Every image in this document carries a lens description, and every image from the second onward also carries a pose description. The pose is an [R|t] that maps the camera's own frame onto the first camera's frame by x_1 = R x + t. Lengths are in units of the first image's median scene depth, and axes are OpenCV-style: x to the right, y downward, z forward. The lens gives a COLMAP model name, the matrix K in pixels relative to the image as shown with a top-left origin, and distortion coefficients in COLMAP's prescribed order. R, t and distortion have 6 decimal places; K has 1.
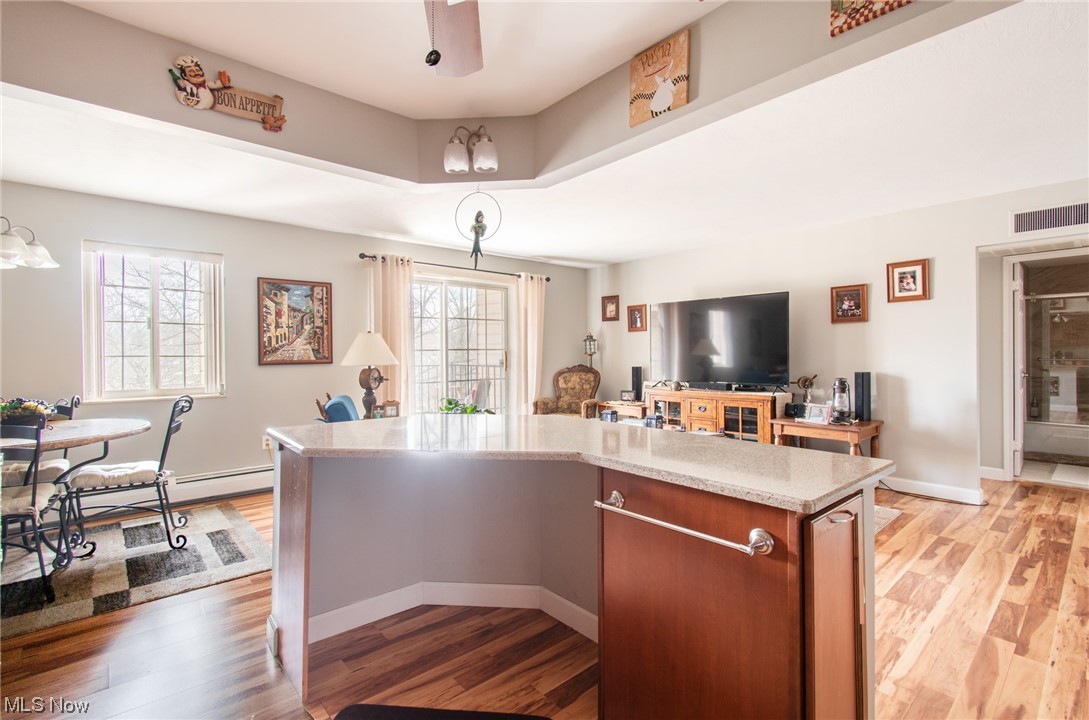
lens RADIAL K [[492.4, 0, 547.0], [0, 492.4, 353.5], [0, 0, 1]] dist [0.003229, -0.000100]
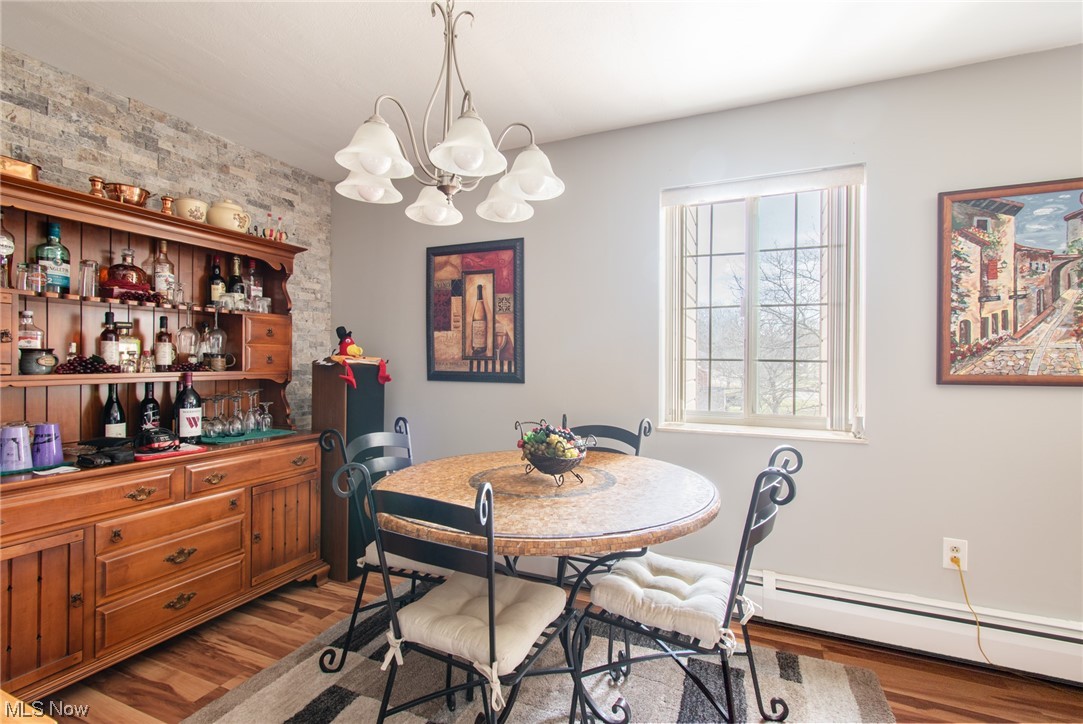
lens RADIAL K [[496.6, 0, 540.4], [0, 496.6, 360.6], [0, 0, 1]] dist [0.003927, -0.002145]
pose [[0.425167, 0.011781, -0.905038, -0.316485], [-0.010034, 0.999915, 0.008302, 0.001696], [0.905059, 0.005551, 0.425249, 0.457038]]
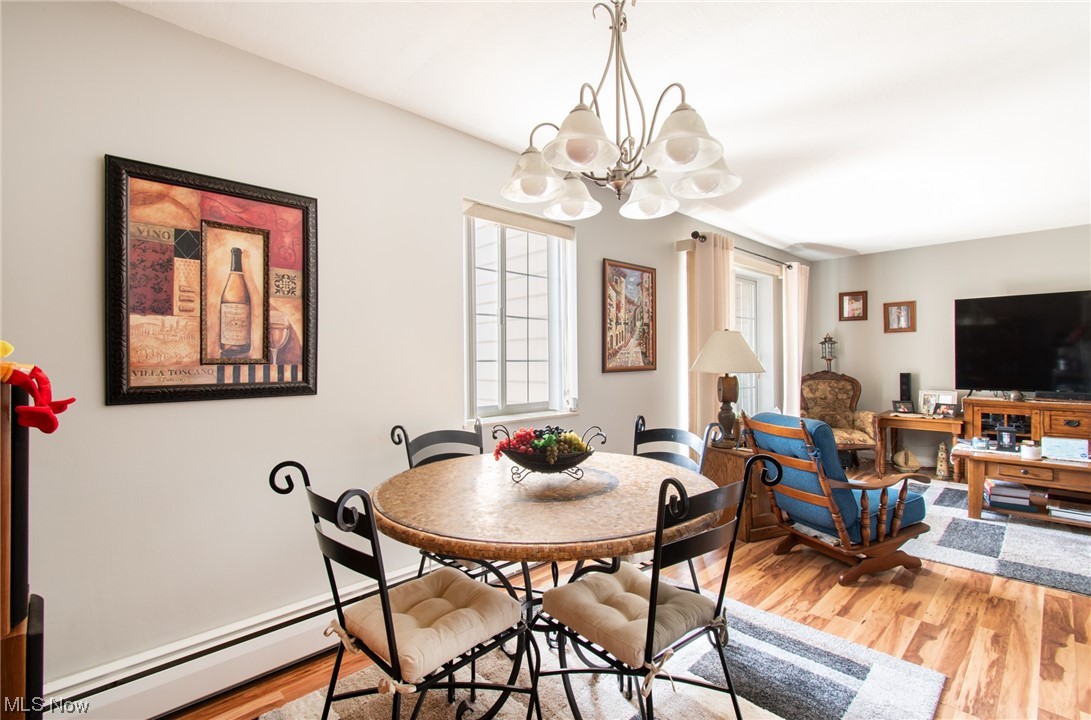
lens RADIAL K [[493.3, 0, 542.5], [0, 493.3, 354.3], [0, 0, 1]] dist [0.003229, -0.000100]
pose [[0.999083, -0.000889, 0.042815, -0.703645], [0.001331, 0.999946, -0.010286, 0.003047], [-0.042804, 0.010333, 0.999030, 0.230779]]
